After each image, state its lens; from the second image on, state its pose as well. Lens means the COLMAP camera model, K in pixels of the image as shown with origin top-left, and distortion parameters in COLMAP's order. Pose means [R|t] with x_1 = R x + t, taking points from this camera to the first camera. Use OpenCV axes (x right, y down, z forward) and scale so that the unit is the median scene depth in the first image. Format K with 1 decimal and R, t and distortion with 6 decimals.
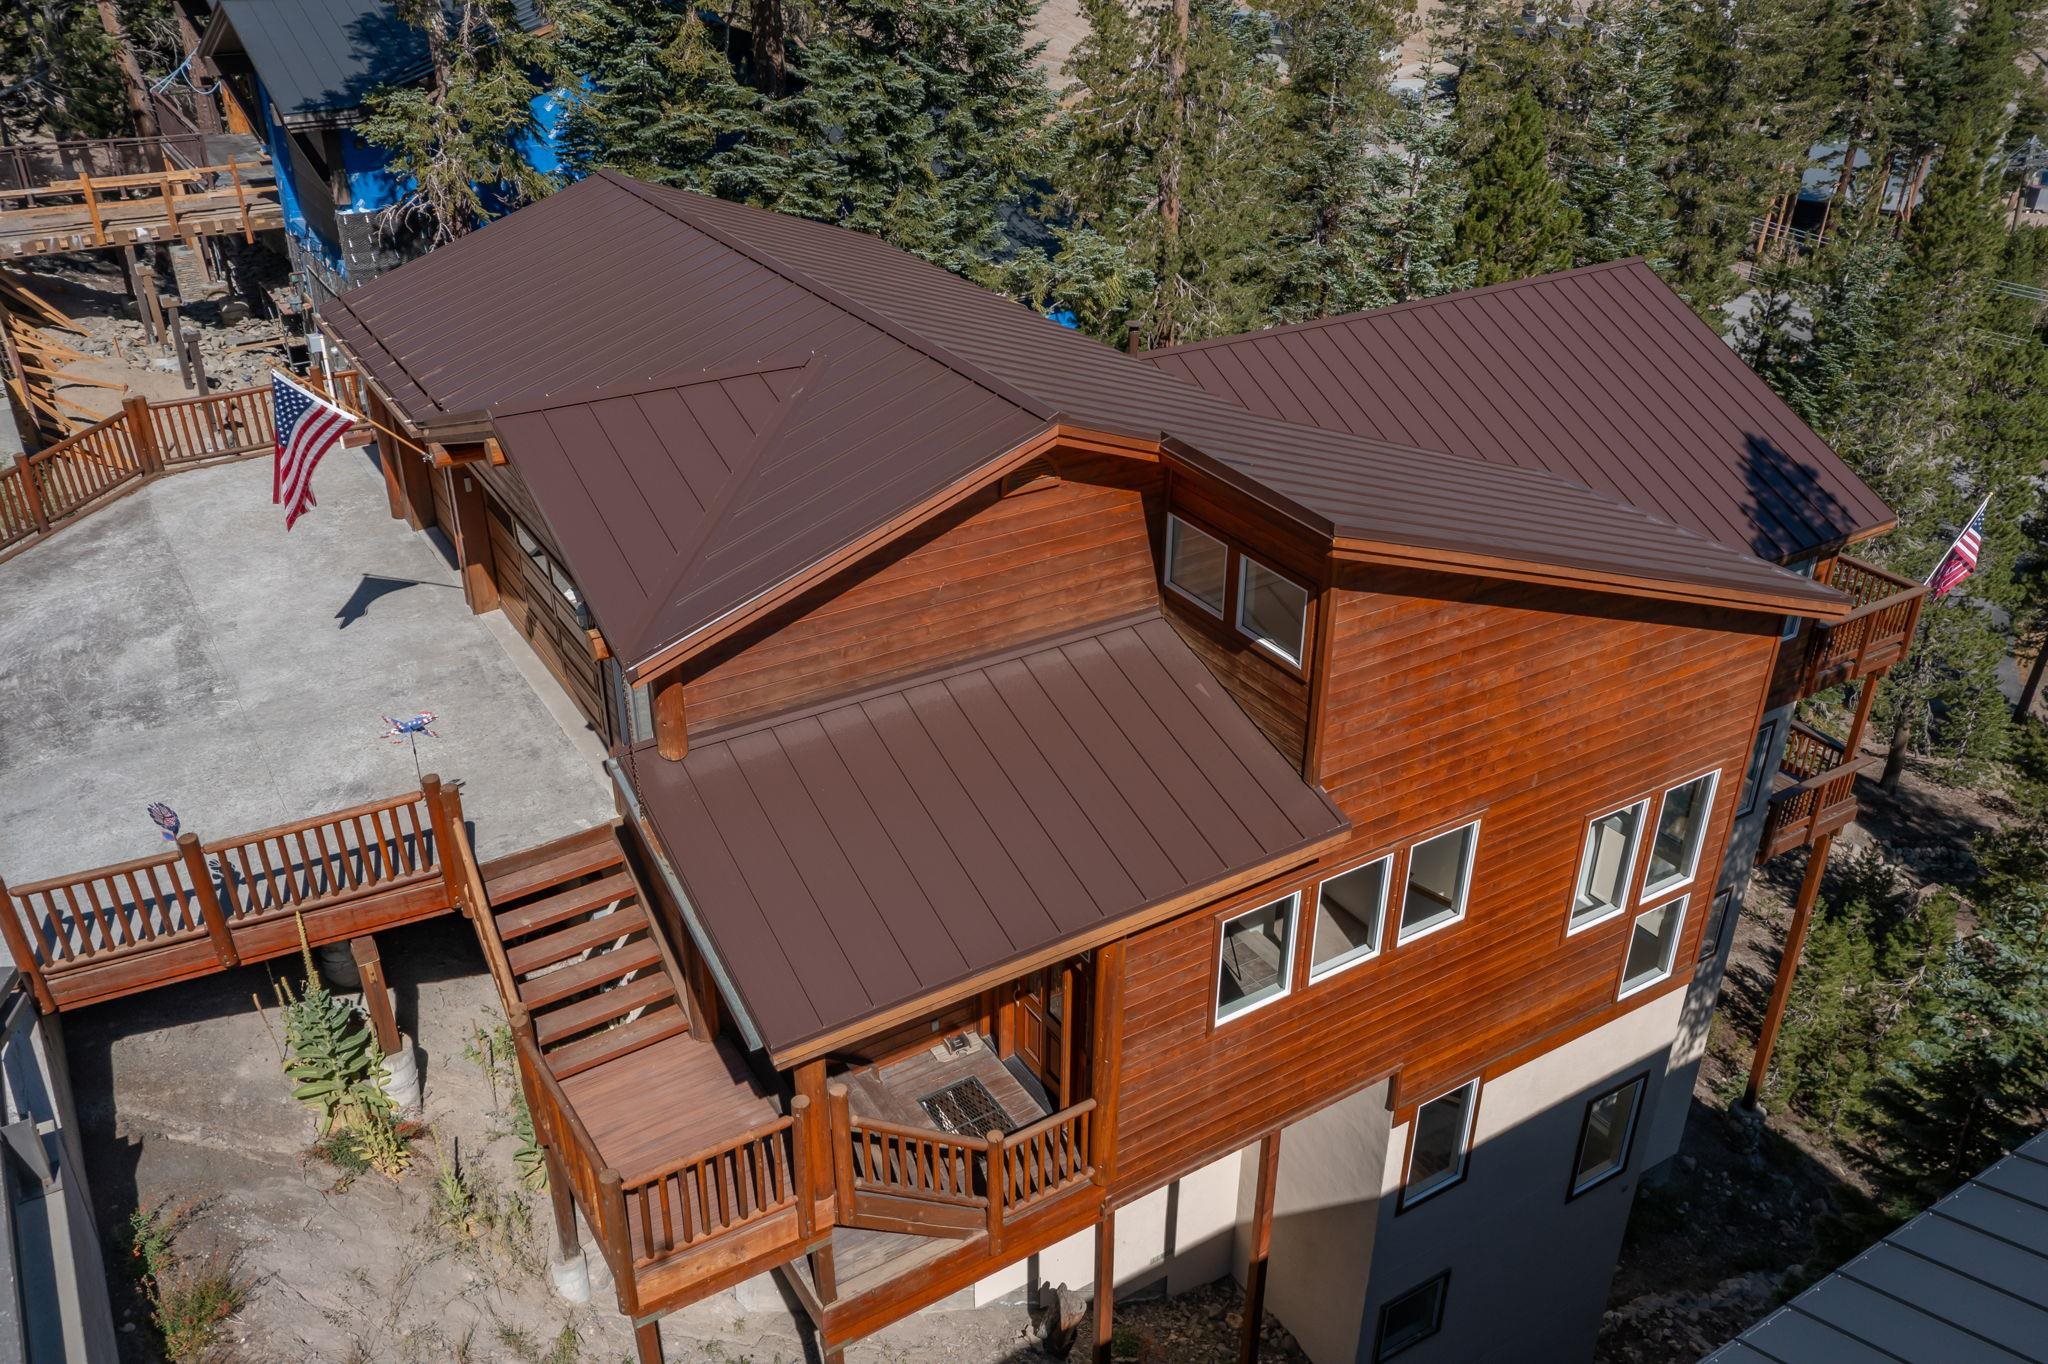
lens RADIAL K [[1658.7, 0, 1026.3], [0, 1658.7, 684.0], [0, 0, 1]] dist [0.011179, 0.002232]
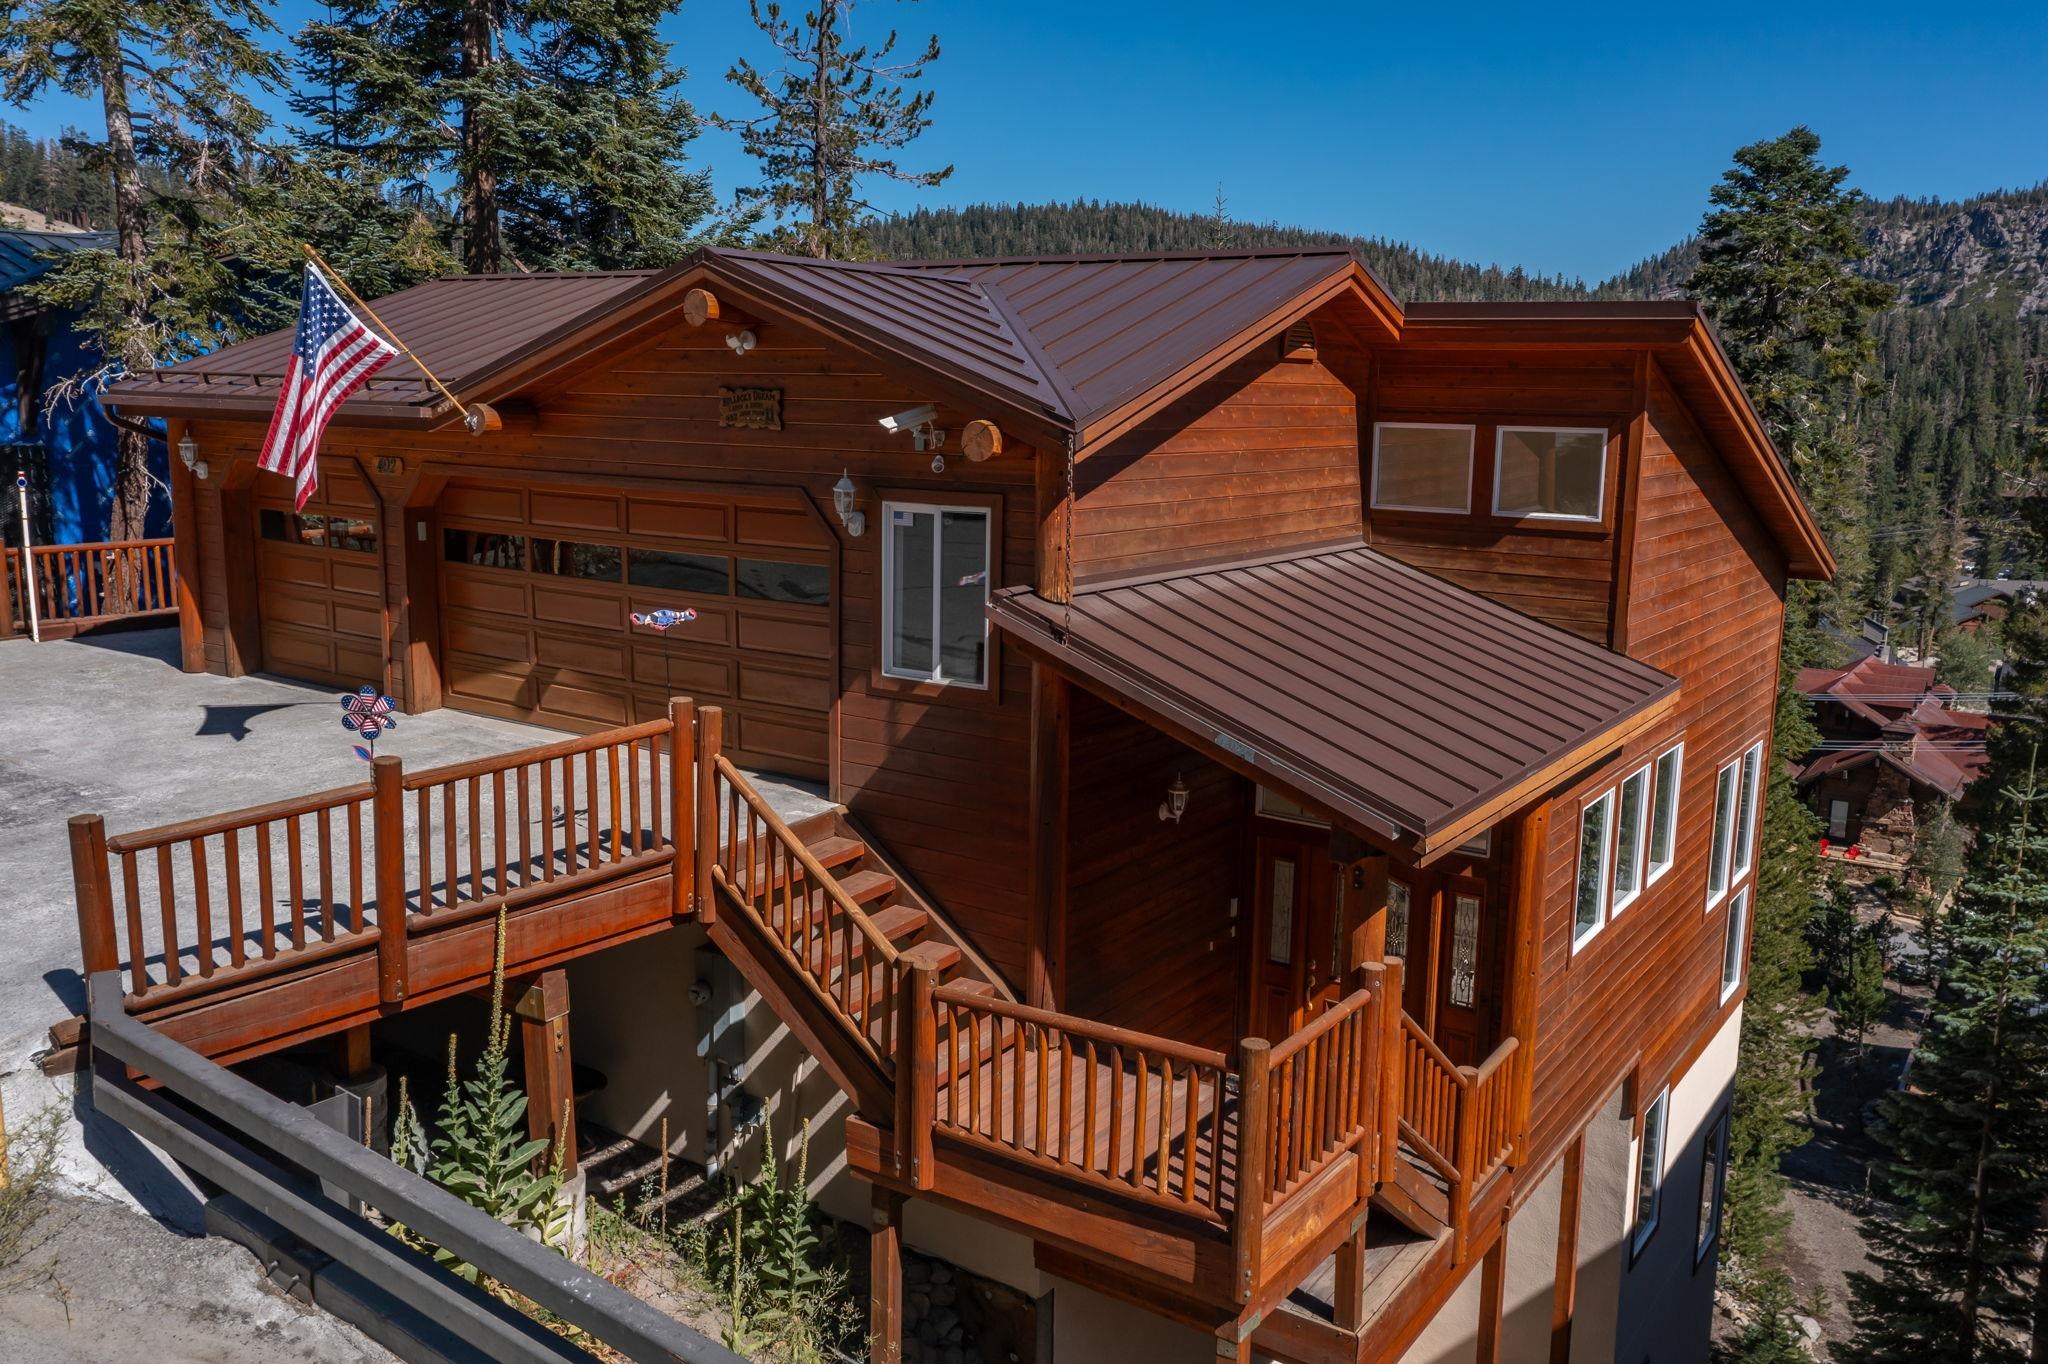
lens RADIAL K [[1658.7, 0, 1011.2], [0, 1658.7, 680.7], [0, 0, 1]] dist [0.011179, 0.002232]
pose [[0.917579, -0.058917, 0.393165, -0.494783], [0.180938, 0.942483, -0.281045, 0.268434], [-0.353993, 0.329020, 0.875463, 0.312542]]
